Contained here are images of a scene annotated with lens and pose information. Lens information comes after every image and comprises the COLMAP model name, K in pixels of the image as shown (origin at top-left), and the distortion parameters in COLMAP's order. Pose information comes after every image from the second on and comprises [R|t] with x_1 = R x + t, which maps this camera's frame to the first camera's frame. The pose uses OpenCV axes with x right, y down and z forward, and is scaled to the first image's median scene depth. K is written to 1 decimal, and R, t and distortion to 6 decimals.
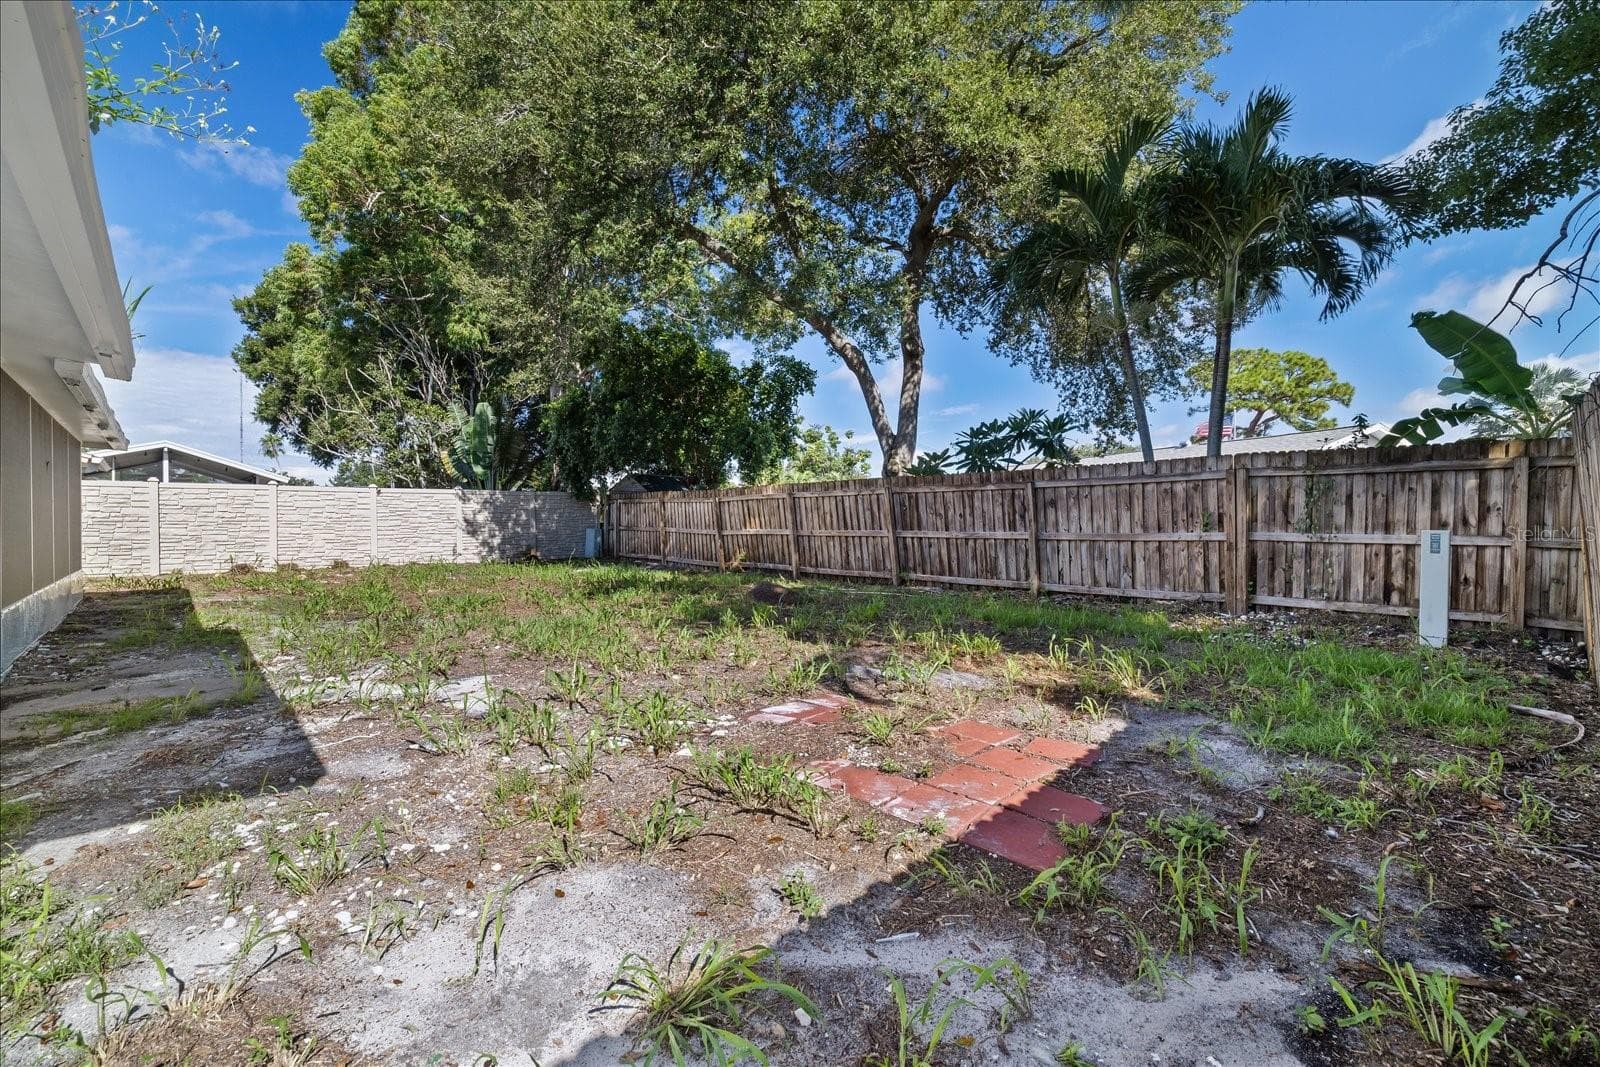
lens RADIAL K [[664.5, 0, 800.7], [0, 664.5, 532.2], [0, 0, 1]] dist [0.006816, 0.000863]
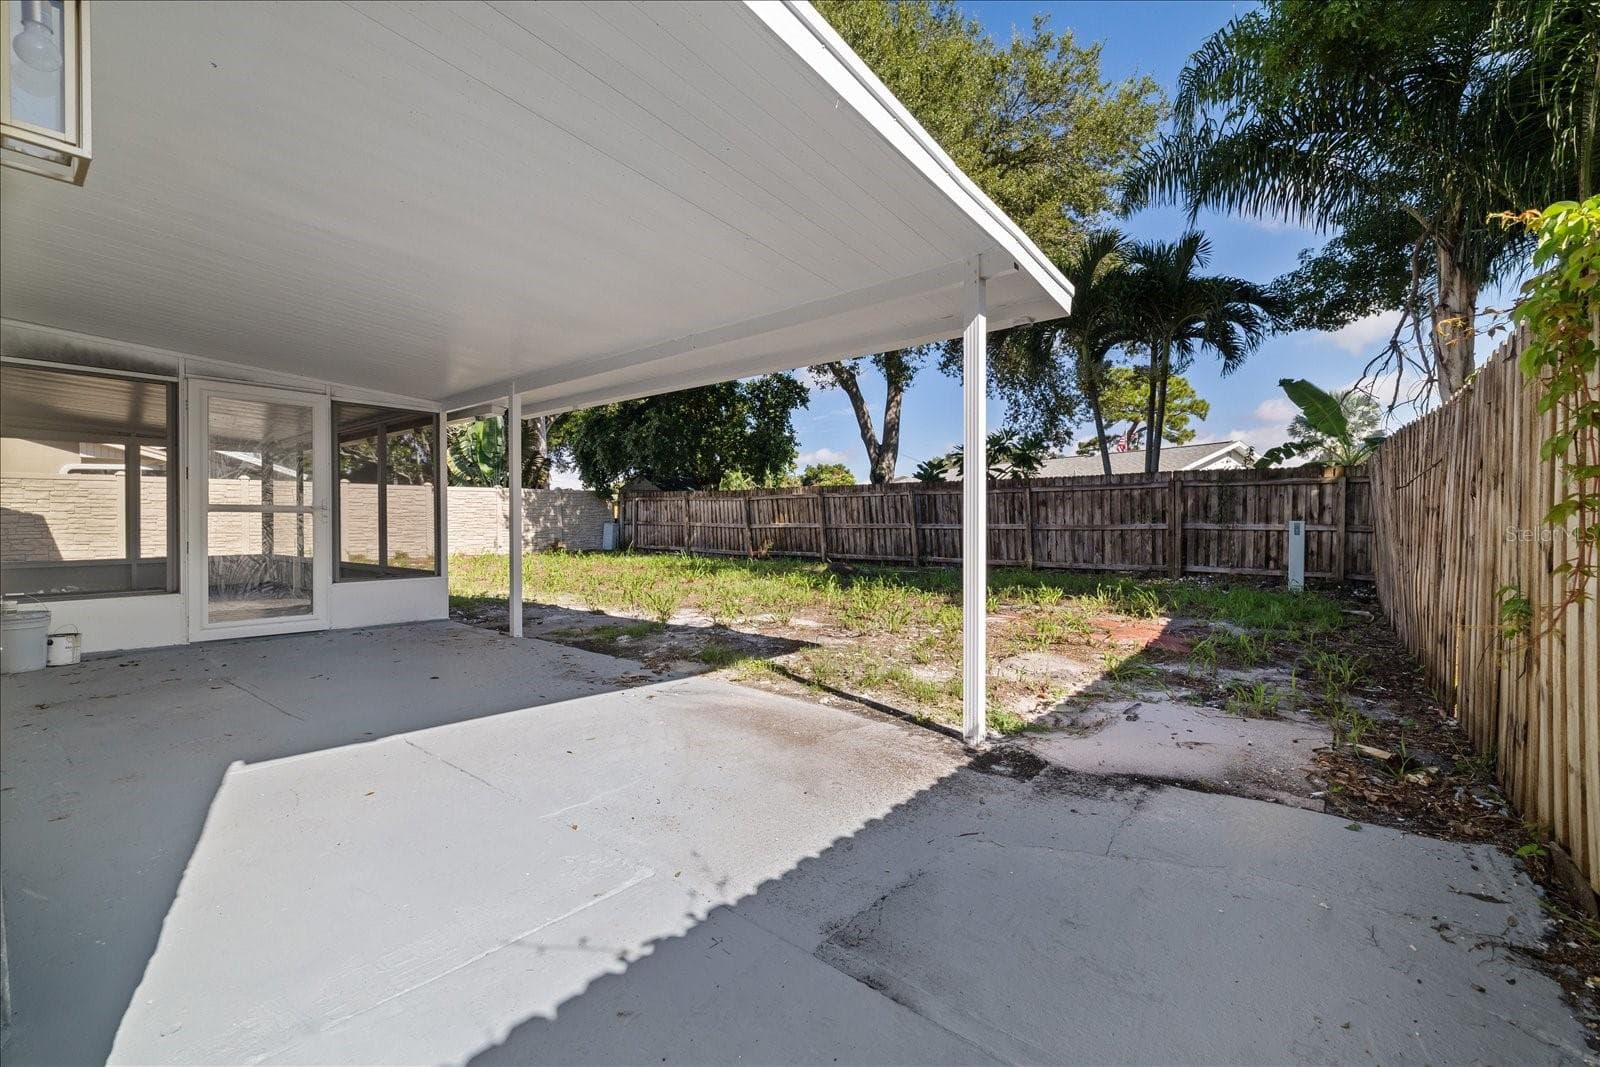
lens RADIAL K [[664.5, 0, 792.3], [0, 664.5, 527.0], [0, 0, 1]] dist [0.006816, 0.000863]
pose [[0.989790, -0.002271, 0.142512, -0.369936], [0.002687, 0.999993, -0.002724, 0.009312], [-0.142505, 0.003079, 0.989789, -0.321882]]
